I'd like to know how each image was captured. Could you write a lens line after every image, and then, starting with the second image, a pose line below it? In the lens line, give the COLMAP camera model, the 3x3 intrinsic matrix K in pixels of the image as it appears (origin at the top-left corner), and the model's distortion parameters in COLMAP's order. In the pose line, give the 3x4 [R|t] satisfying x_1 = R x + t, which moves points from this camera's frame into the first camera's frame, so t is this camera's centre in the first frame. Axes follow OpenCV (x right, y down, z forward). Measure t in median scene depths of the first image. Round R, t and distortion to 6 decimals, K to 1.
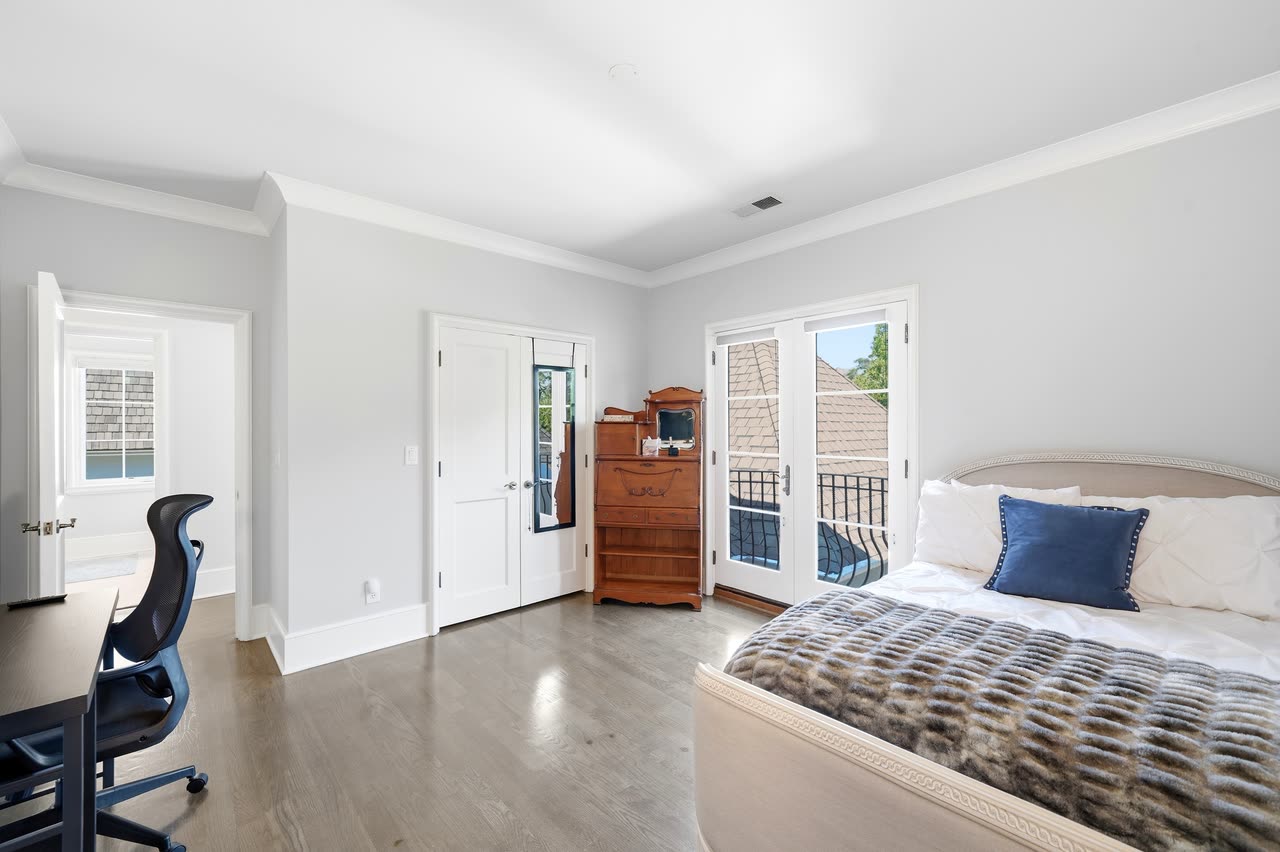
lens RADIAL K [[517.6, 0, 637.9], [0, 517.6, 425.1], [0, 0, 1]] dist [-0.006146, 0.000331]
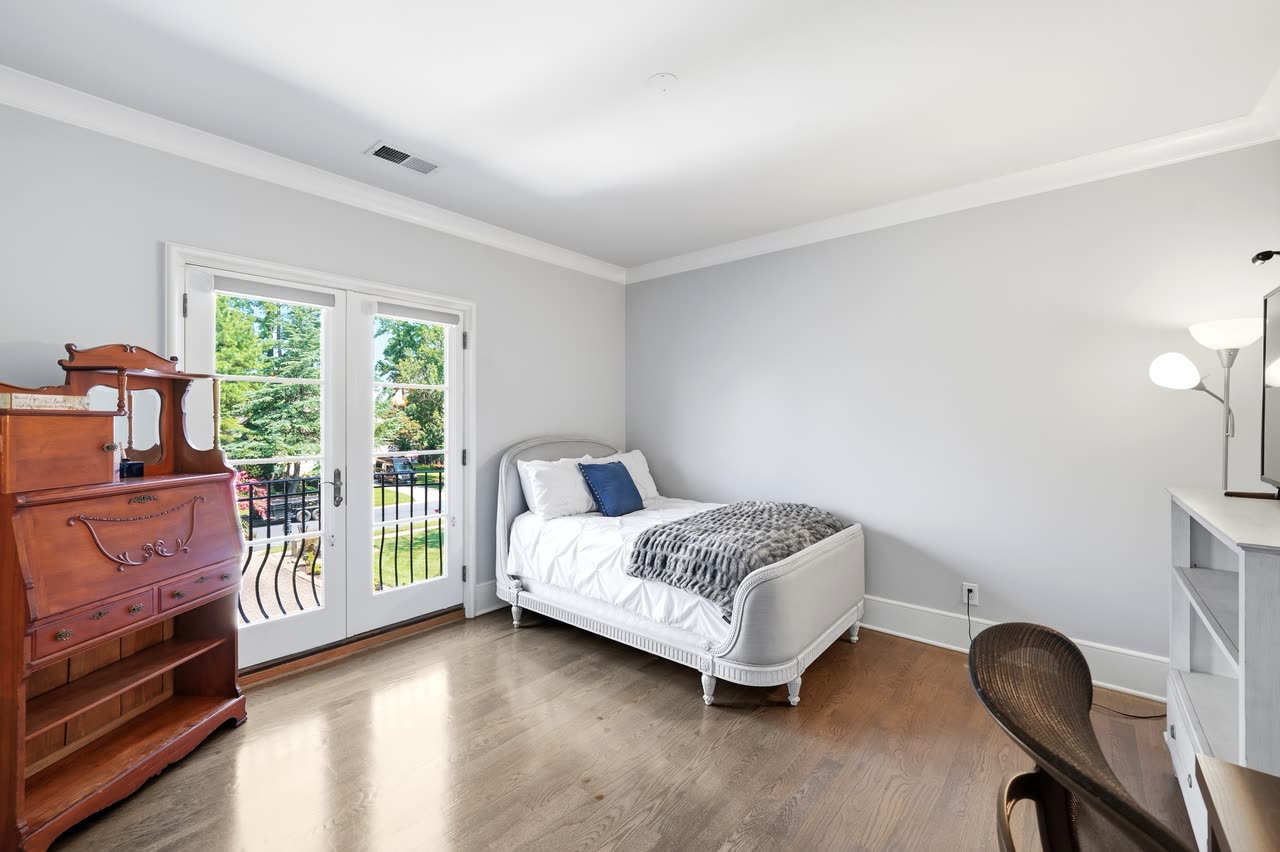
lens RADIAL K [[517.6, 0, 637.9], [0, 517.6, 425.1], [0, 0, 1]] dist [-0.006146, 0.000331]
pose [[-0.120289, -0.004703, 0.992728, -0.565131], [-0.001891, 0.999988, 0.004508, 0.003369], [-0.992737, -0.001335, -0.120296, 0.631832]]
